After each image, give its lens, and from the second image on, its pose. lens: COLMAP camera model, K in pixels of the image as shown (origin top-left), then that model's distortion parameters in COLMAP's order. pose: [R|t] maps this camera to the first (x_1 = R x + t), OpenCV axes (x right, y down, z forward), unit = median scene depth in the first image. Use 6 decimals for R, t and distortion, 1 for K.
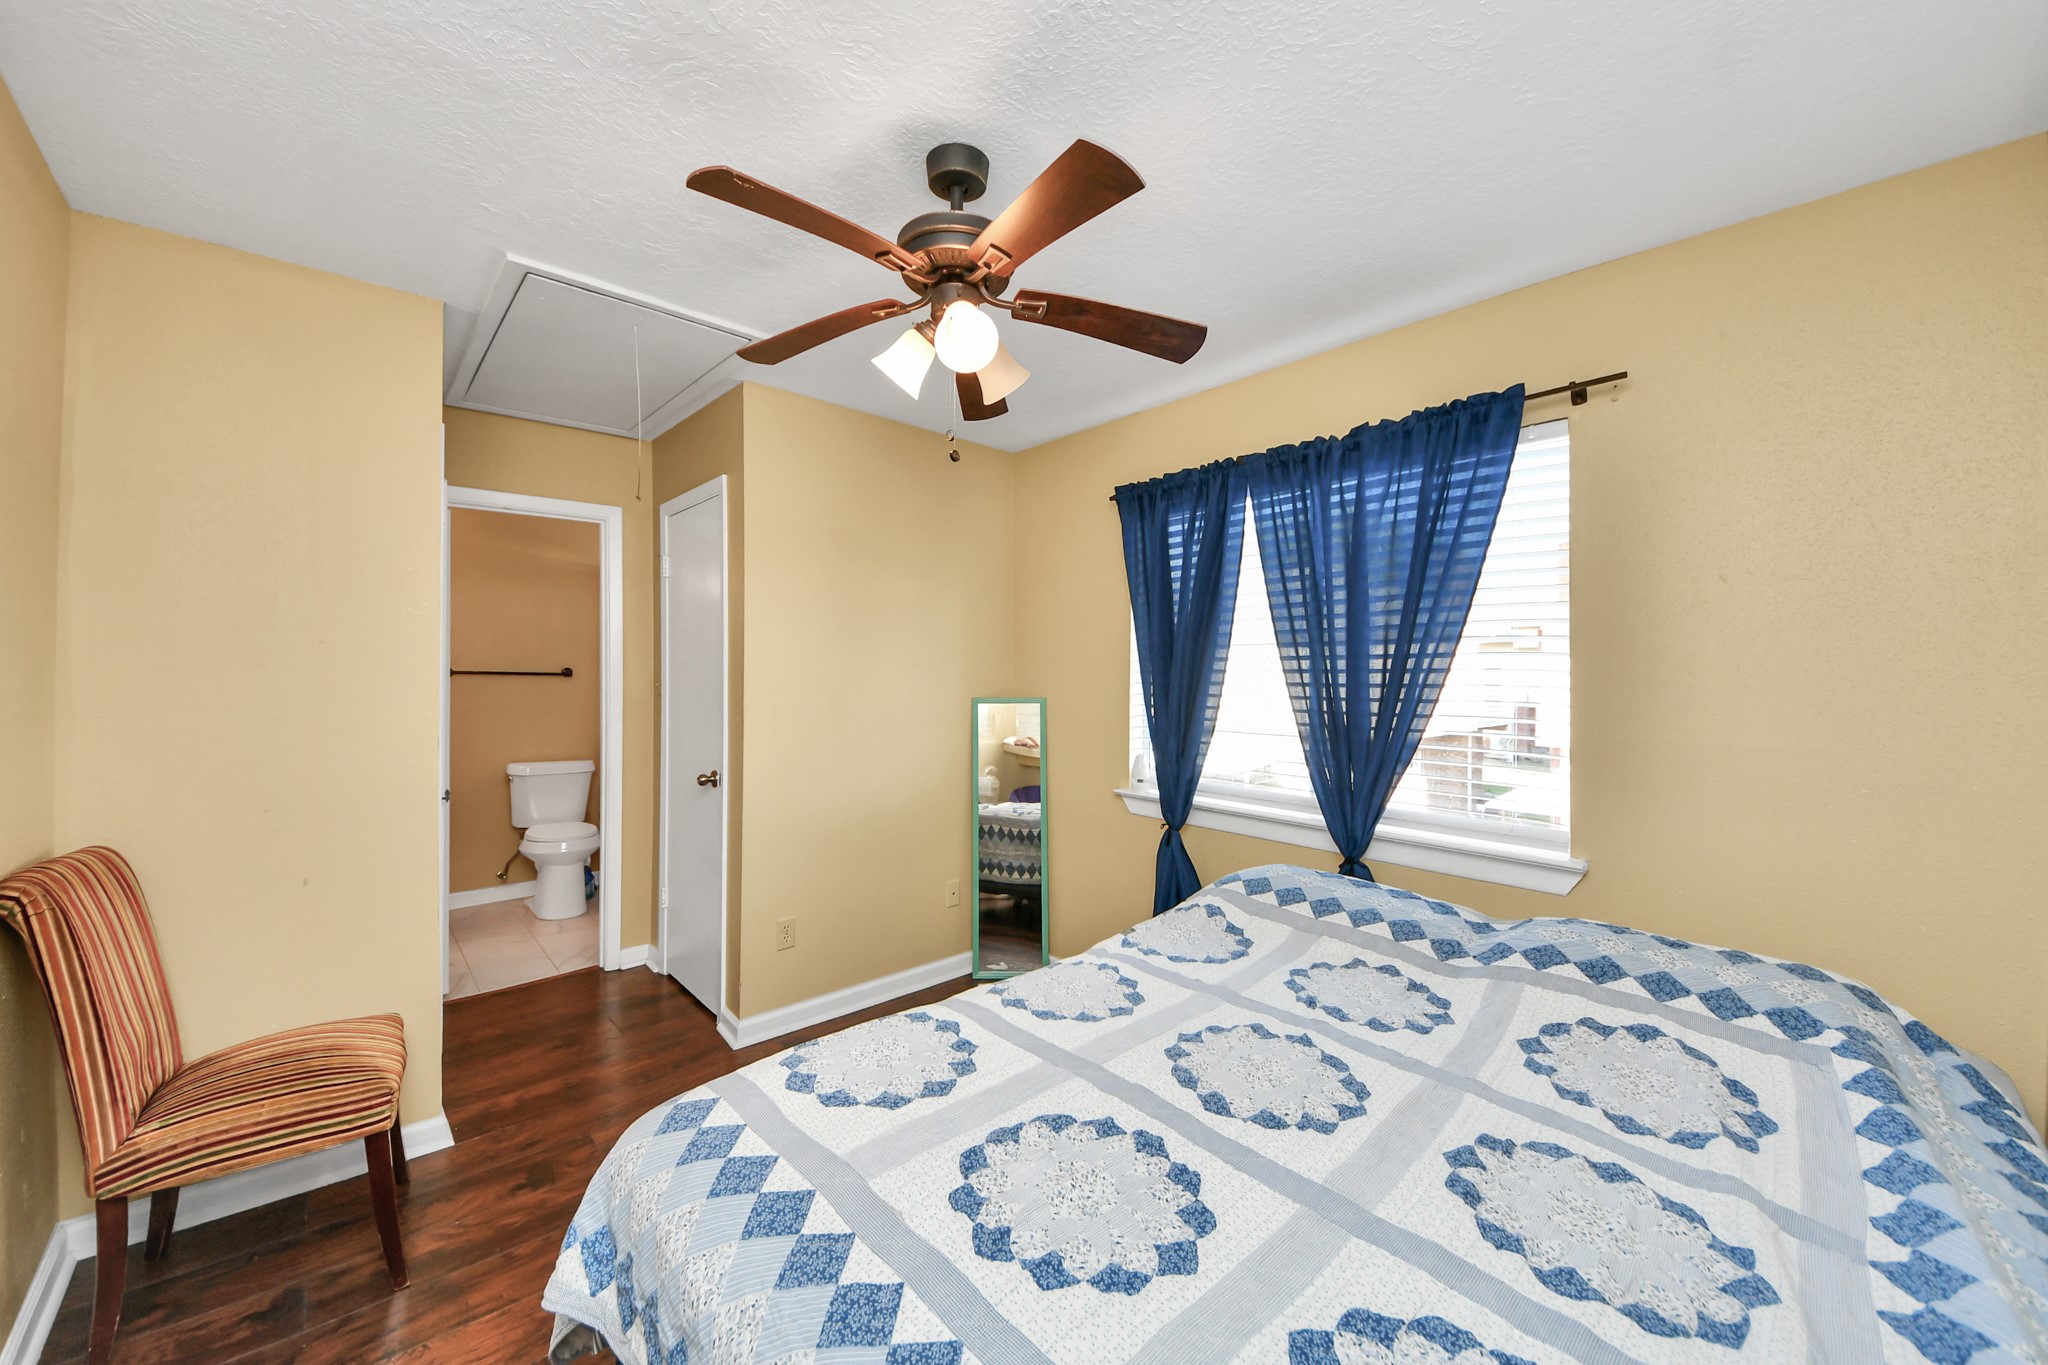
lens RADIAL K [[753.5, 0, 1030.4], [0, 753.5, 698.0], [0, 0, 1]] dist [0.037223, -0.022227]
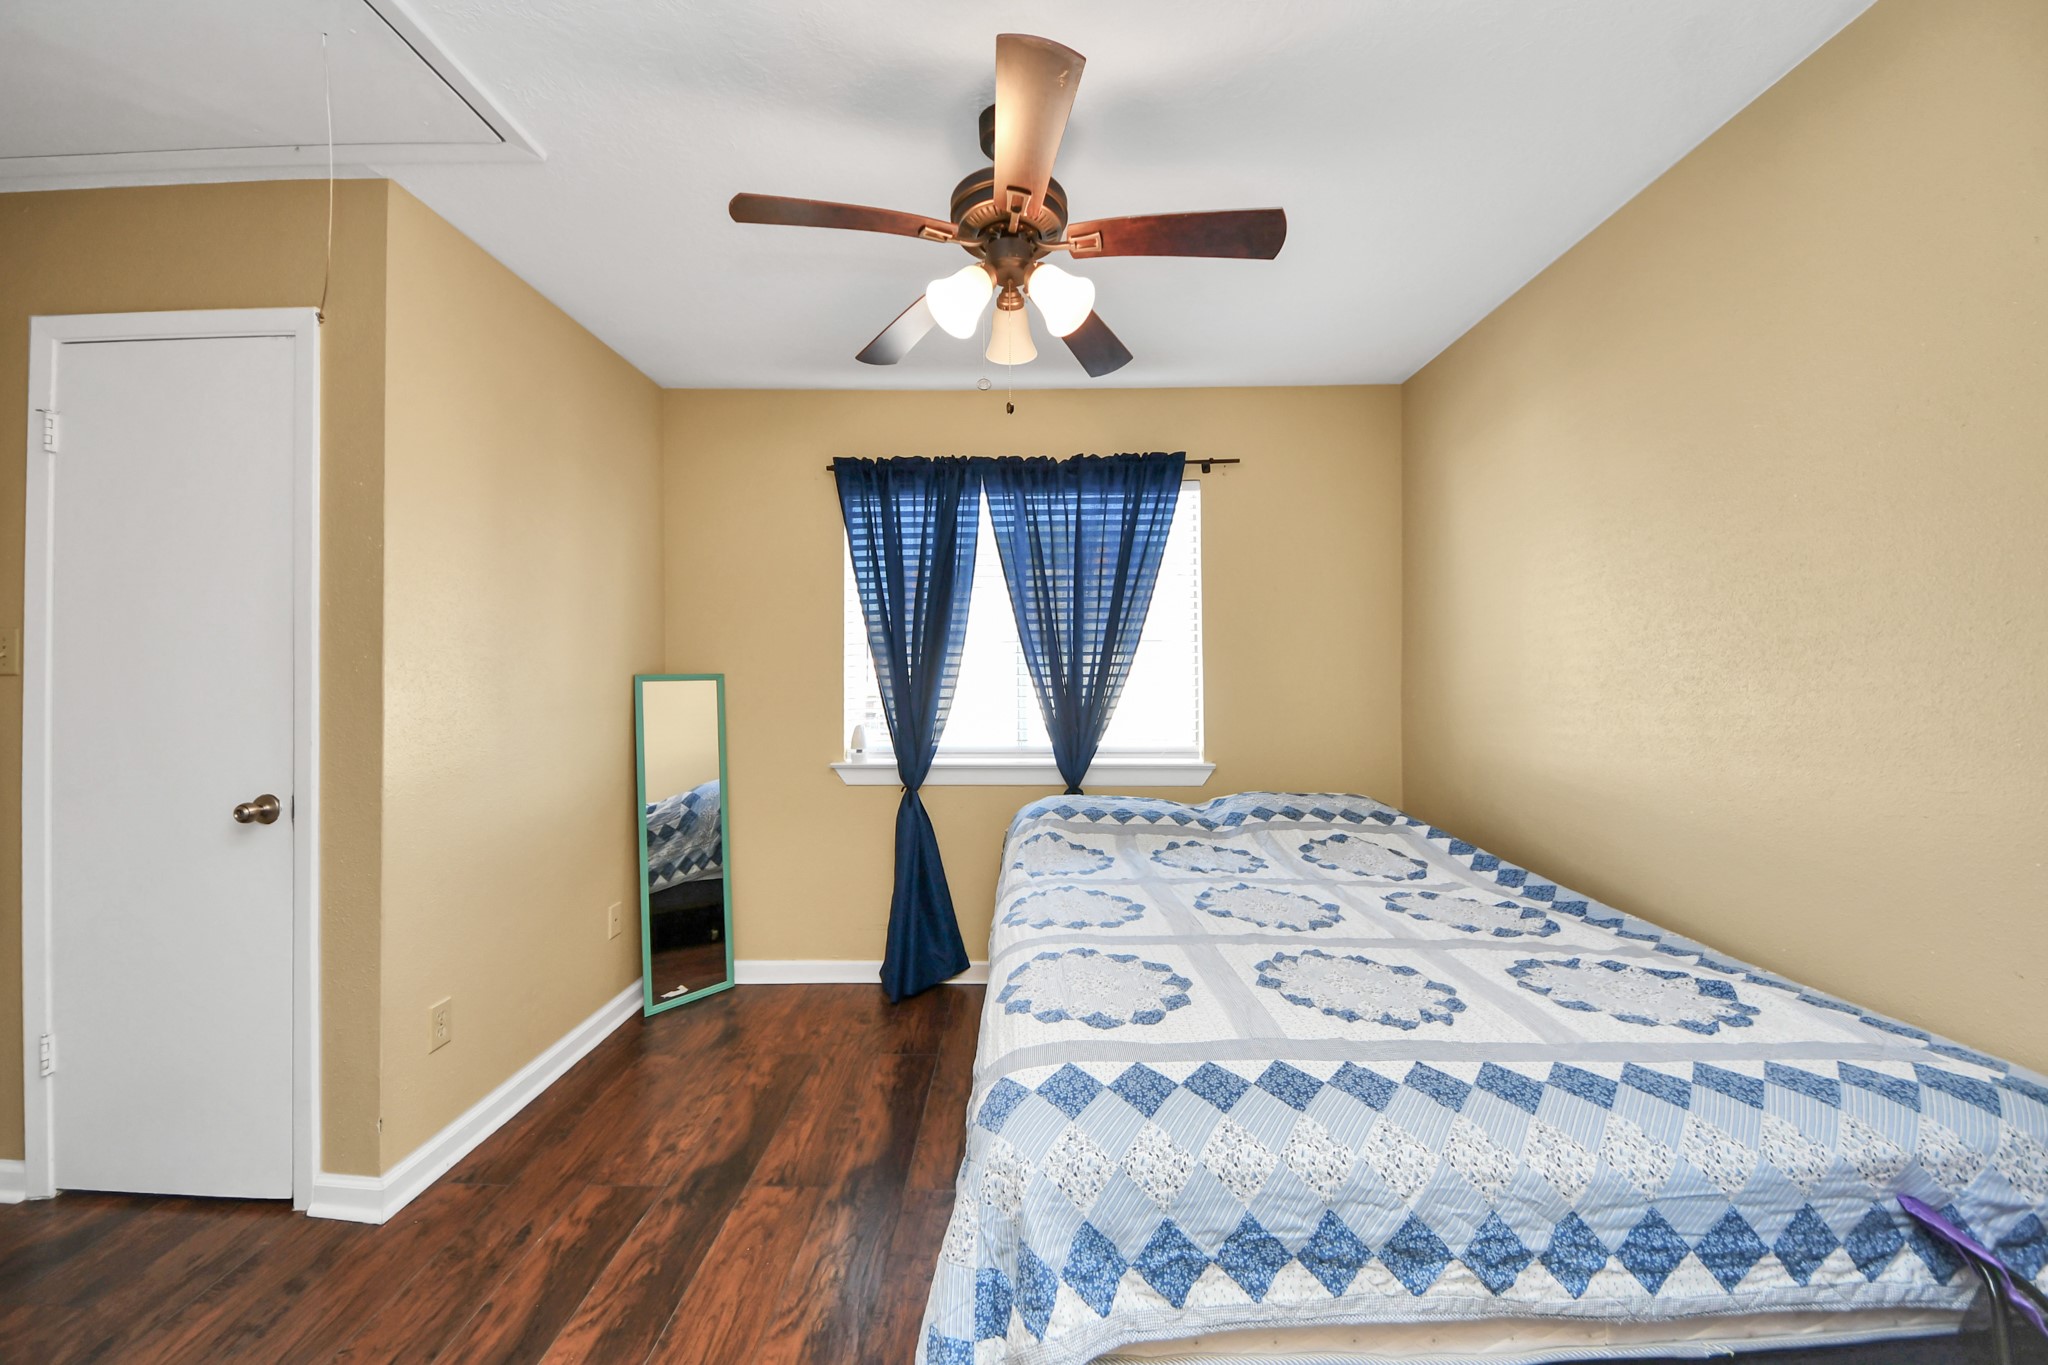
lens RADIAL K [[725.7, 0, 1017.1], [0, 725.7, 689.0], [0, 0, 1]] dist [0.029519, -0.019133]
pose [[0.680496, -0.019455, 0.732494, -0.555969], [0.030210, 0.999542, -0.001518, 0.042954], [-0.732129, 0.023162, 0.680772, 0.232735]]
